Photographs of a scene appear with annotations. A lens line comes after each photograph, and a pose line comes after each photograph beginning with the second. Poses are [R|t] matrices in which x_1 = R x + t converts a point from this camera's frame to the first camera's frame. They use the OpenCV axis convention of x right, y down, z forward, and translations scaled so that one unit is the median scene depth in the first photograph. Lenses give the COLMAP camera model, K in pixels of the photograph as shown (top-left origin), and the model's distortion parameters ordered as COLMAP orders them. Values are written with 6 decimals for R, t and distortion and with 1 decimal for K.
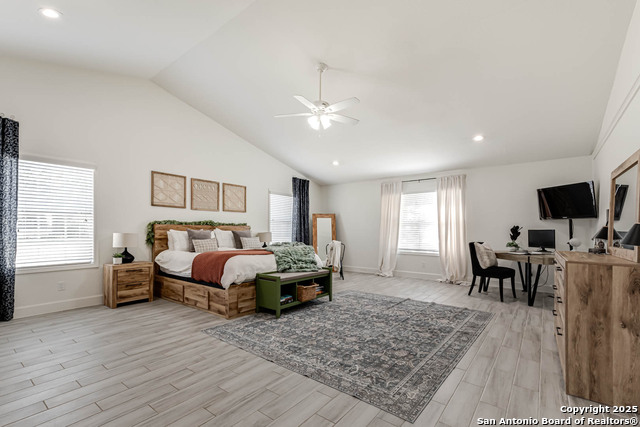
lens RADIAL K [[288.5, 0, 323.4], [0, 288.5, 227.3], [0, 0, 1]] dist [0.027242, -0.000994]
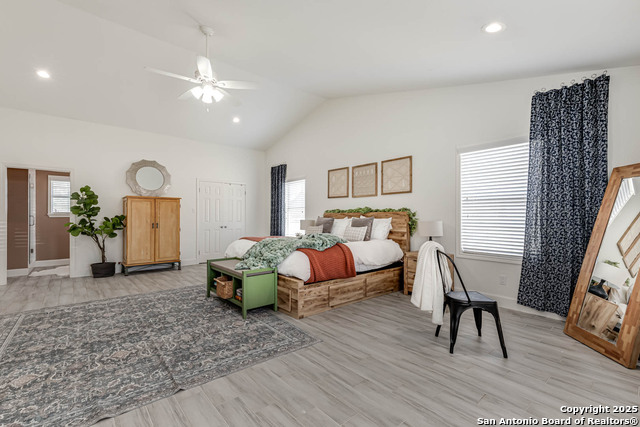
lens RADIAL K [[288.5, 0, 320.5], [0, 288.5, 219.6], [0, 0, 1]] dist [0.027242, -0.000994]
pose [[-0.215726, 0.003796, -0.976447, 0.757754], [0.010508, 0.999944, 0.001566, 0.017338], [0.976397, -0.009922, -0.215754, 1.505055]]
